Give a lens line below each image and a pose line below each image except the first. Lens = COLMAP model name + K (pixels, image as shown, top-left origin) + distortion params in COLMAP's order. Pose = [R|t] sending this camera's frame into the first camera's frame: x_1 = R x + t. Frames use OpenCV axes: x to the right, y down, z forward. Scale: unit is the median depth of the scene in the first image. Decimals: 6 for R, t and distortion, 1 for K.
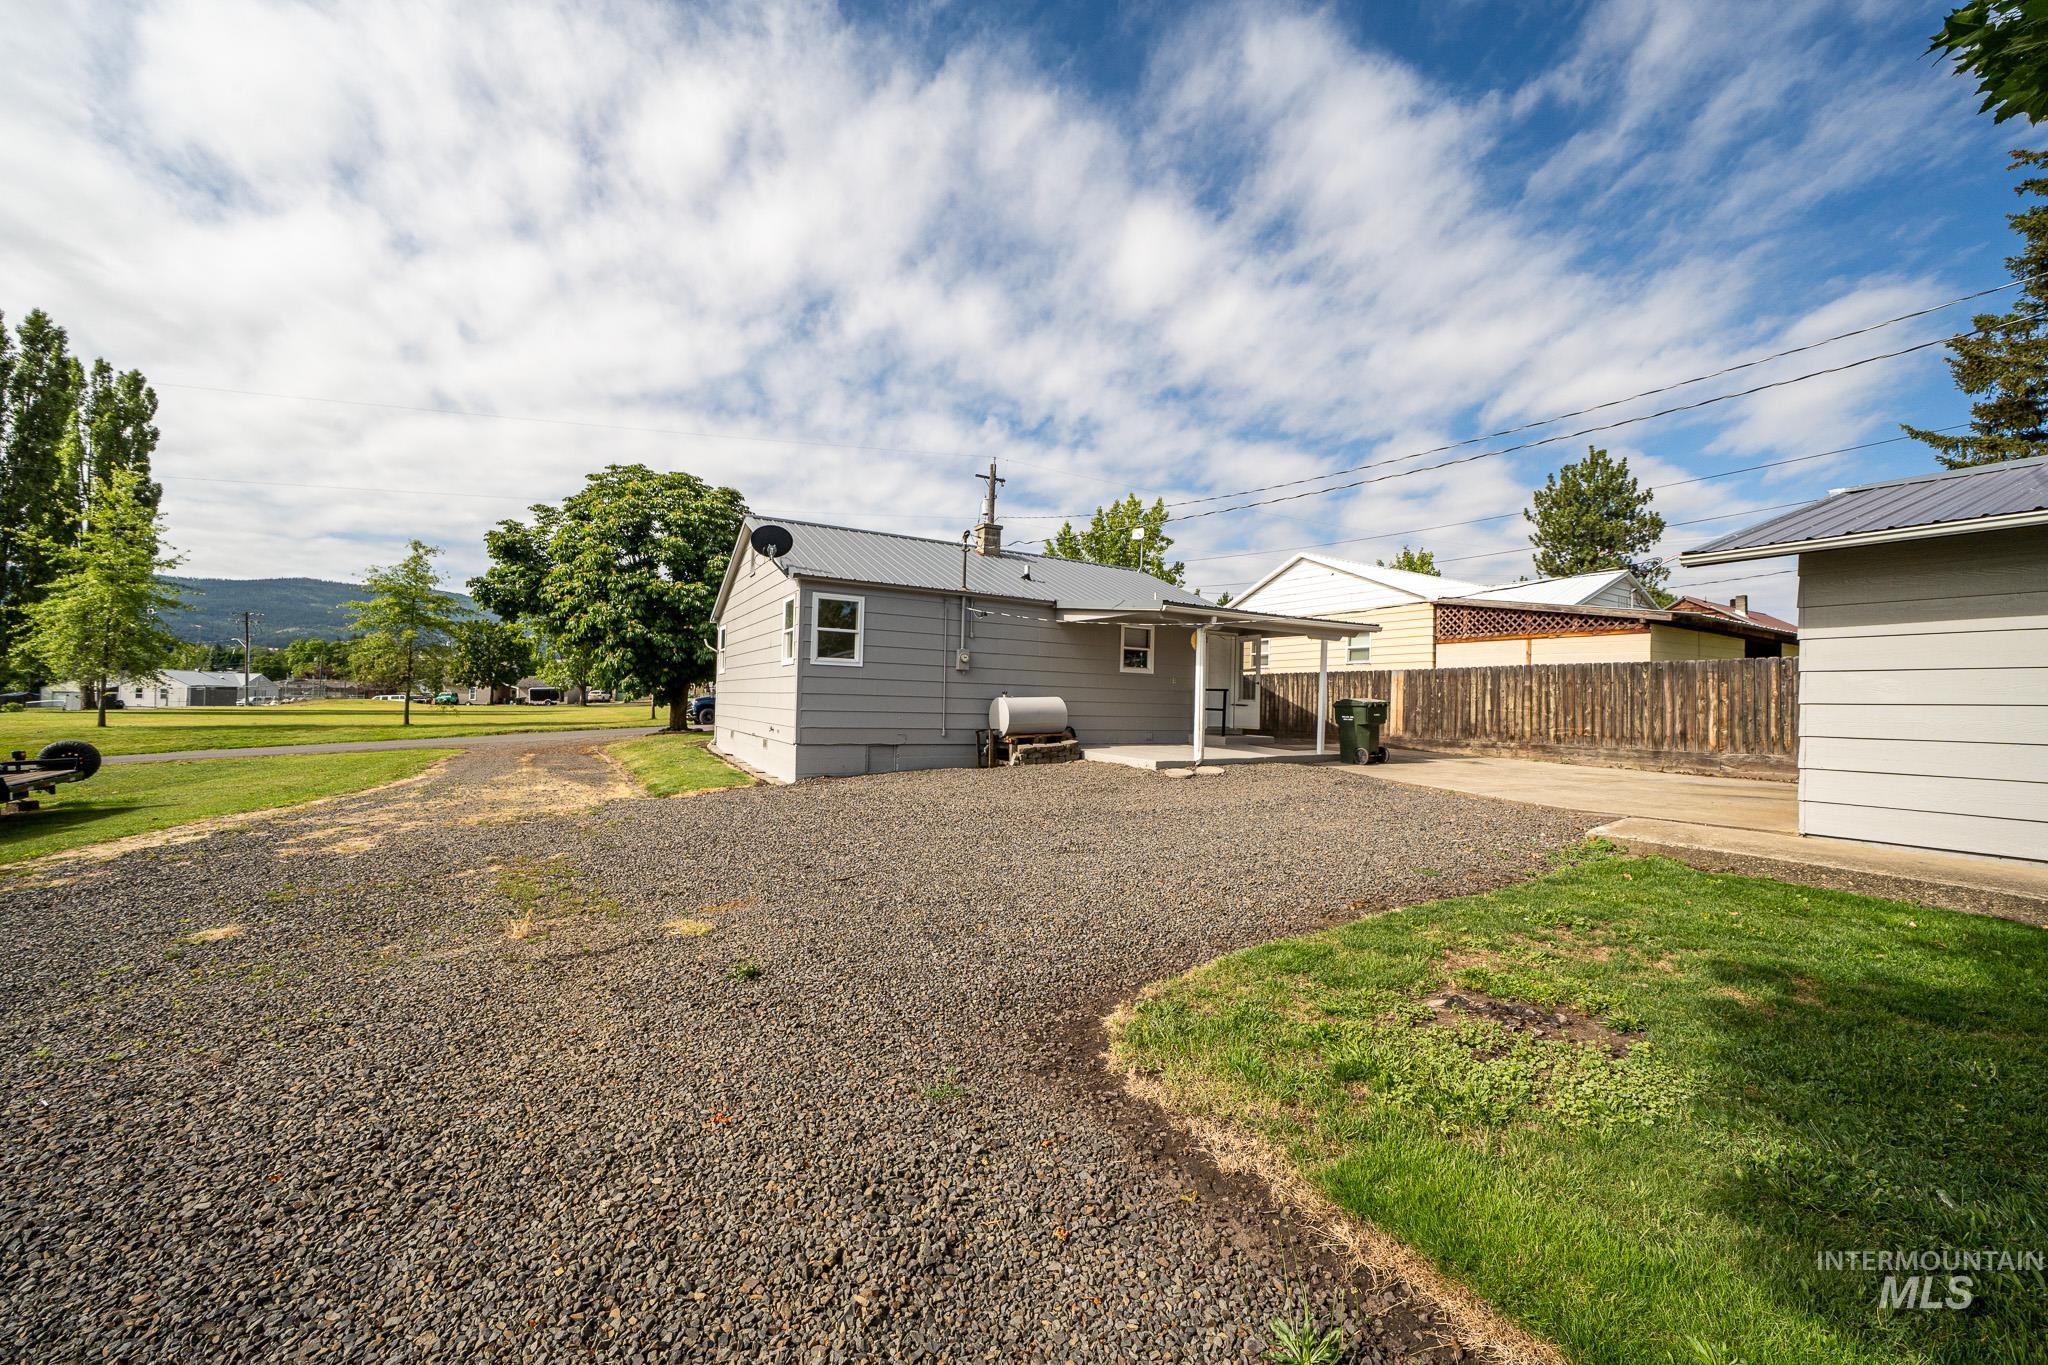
lens RADIAL K [[764.9, 0, 1018.9], [0, 764.9, 678.1], [0, 0, 1]] dist [-0.015580, 0.000060]
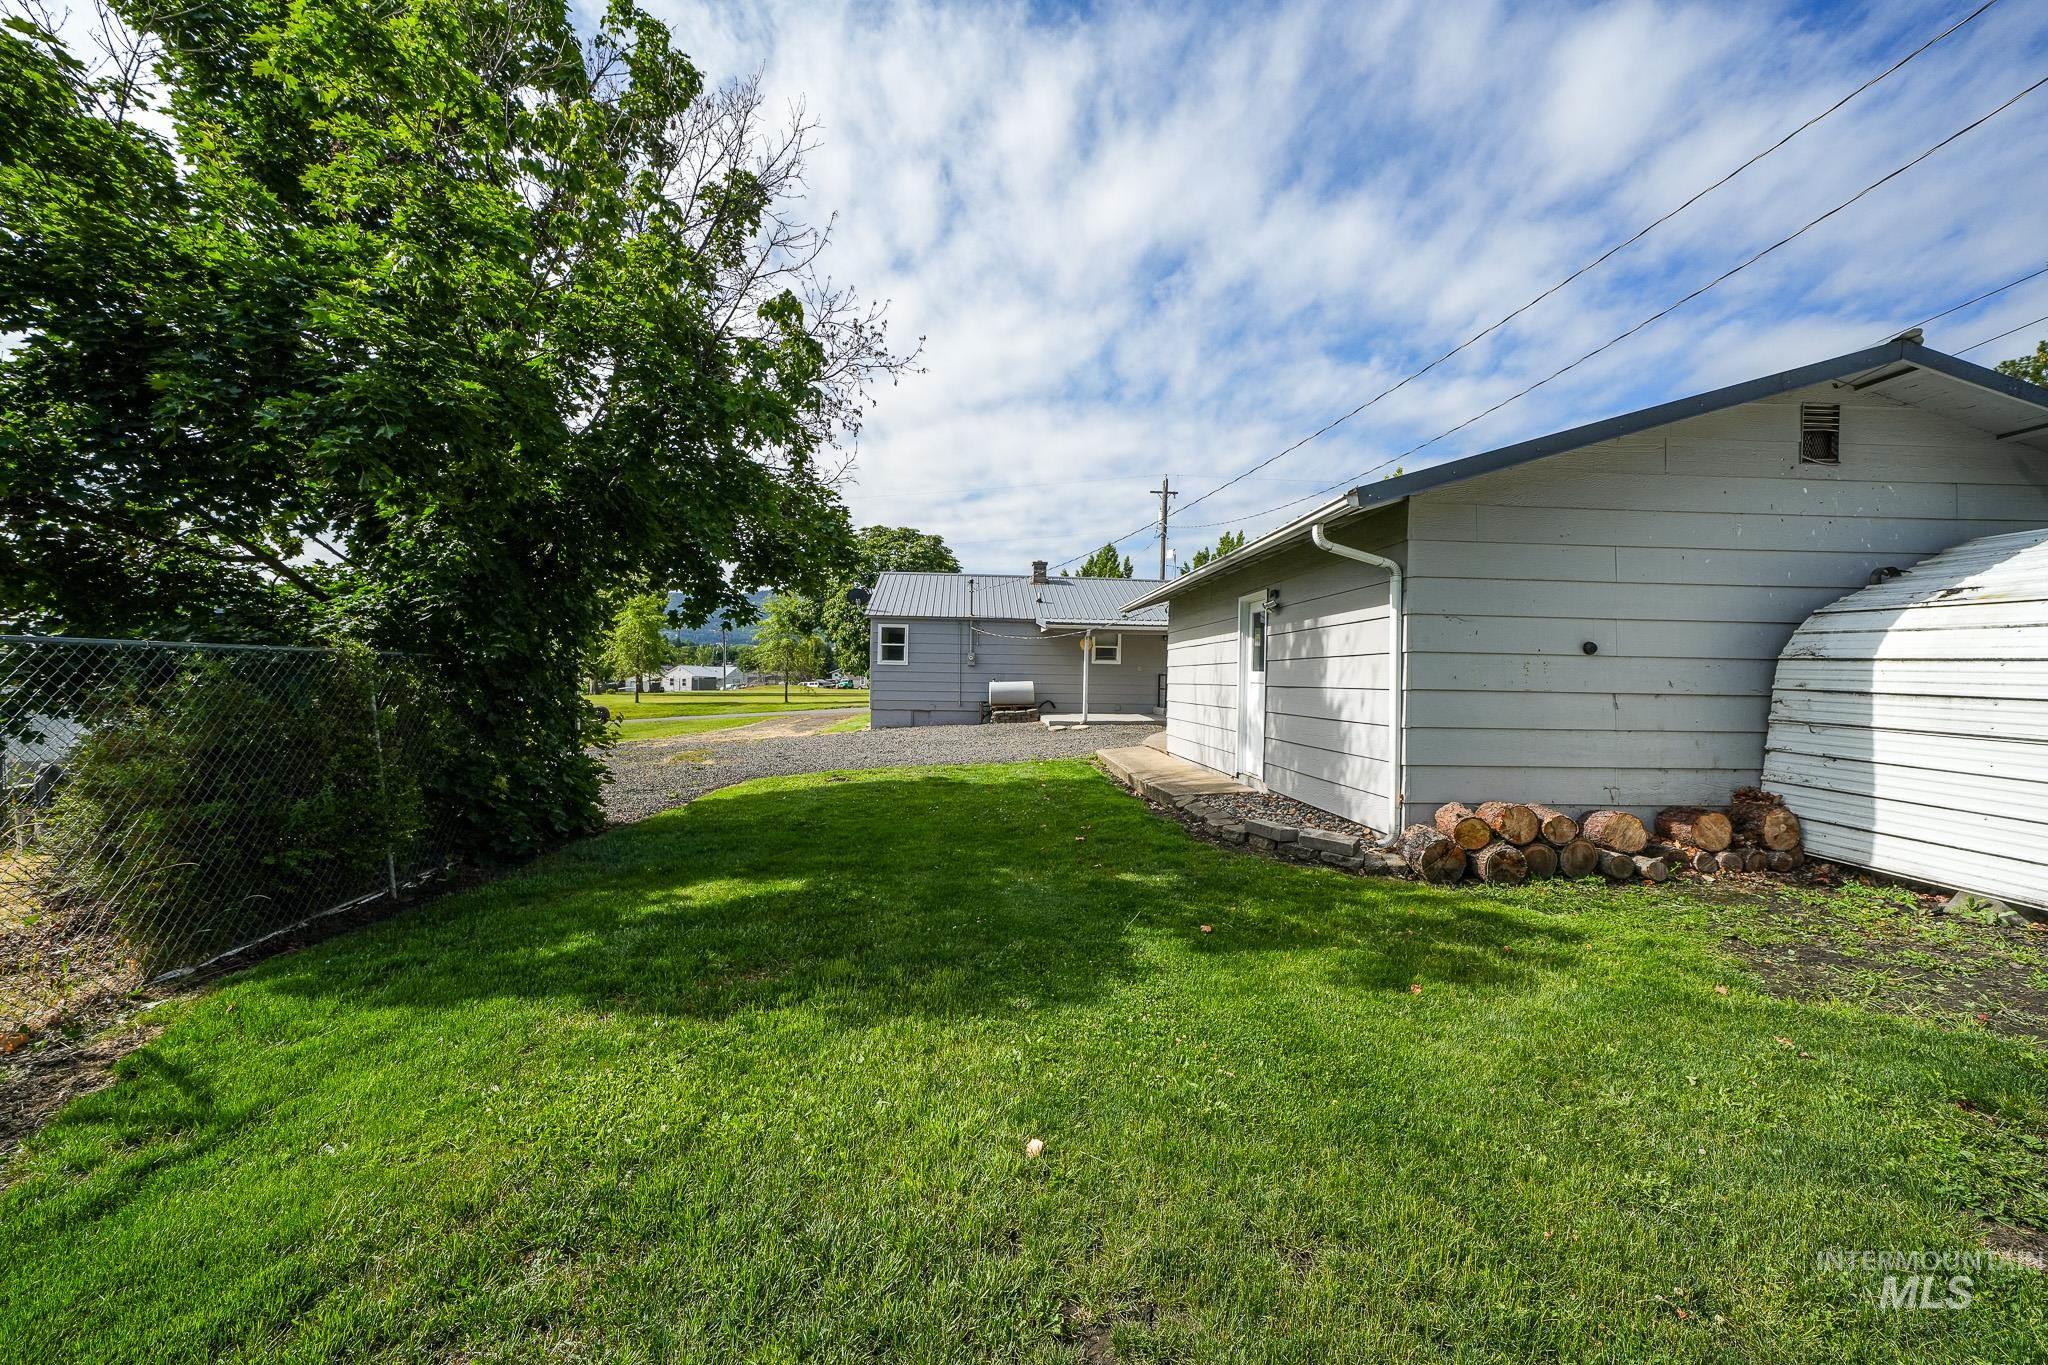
lens RADIAL K [[793.8, 0, 1008.0], [0, 793.8, 733.4], [0, 0, 1]] dist [-0.008472, 0.000143]
pose [[0.890135, 0.024144, -0.455058, 0.599946], [0.016063, 0.996312, 0.084284, -0.005576], [0.455415, -0.082333, 0.886464, -0.377945]]
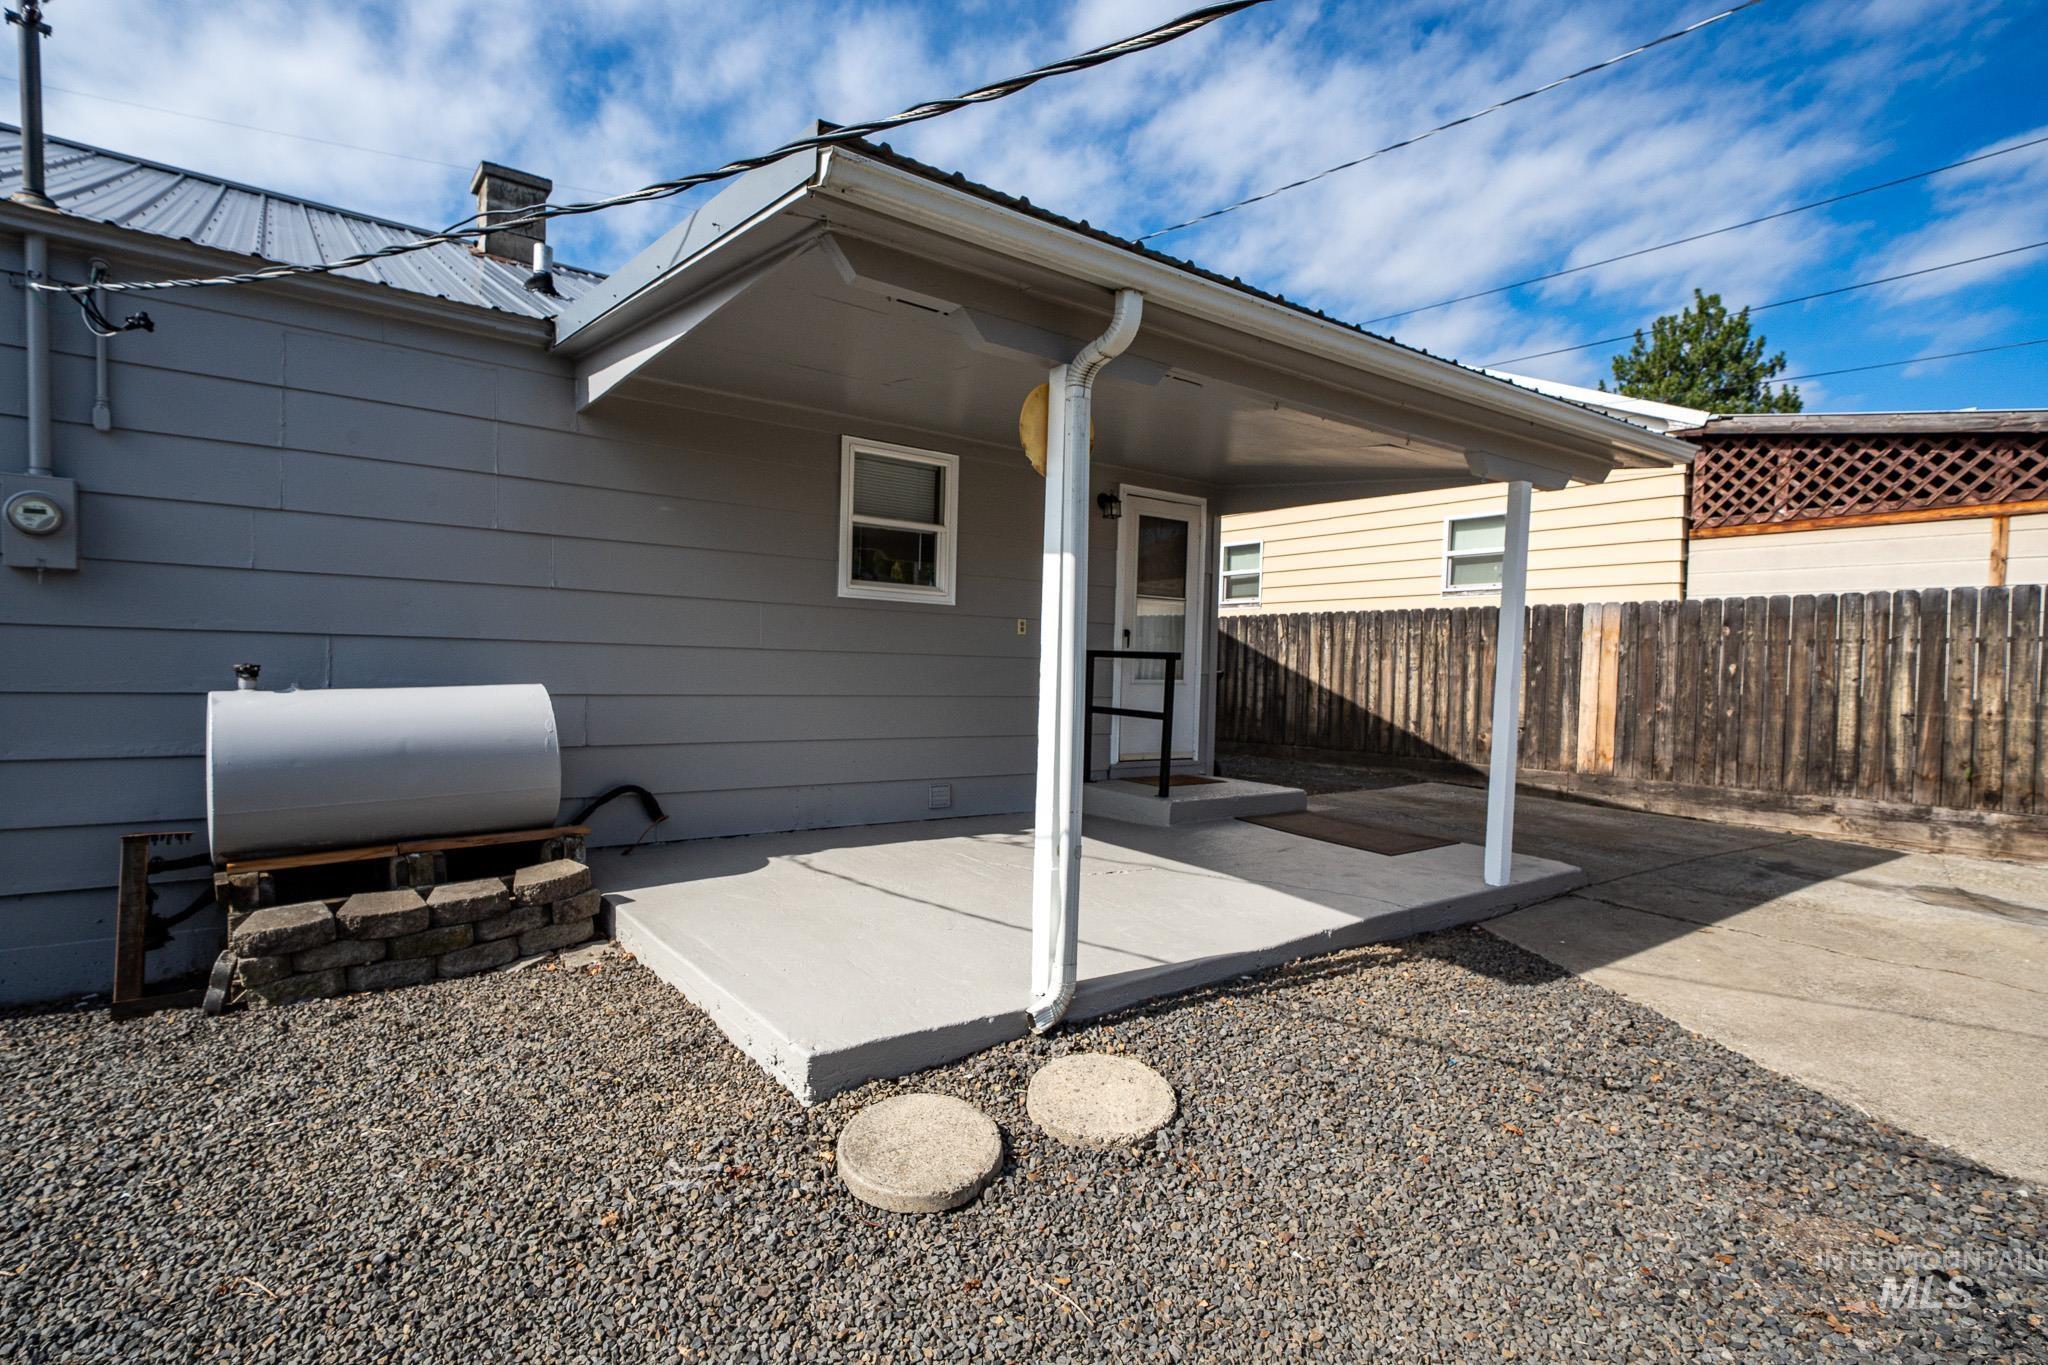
lens RADIAL K [[1007.1, 0, 1015.7], [0, 1007.1, 675.8], [0, 0, 1]] dist [0.013490, -0.000001]
pose [[0.992899, -0.000716, 0.118956, 0.135610], [-0.004613, 0.998998, 0.044512, 0.004554], [-0.118869, -0.044745, 0.991901, 0.514790]]
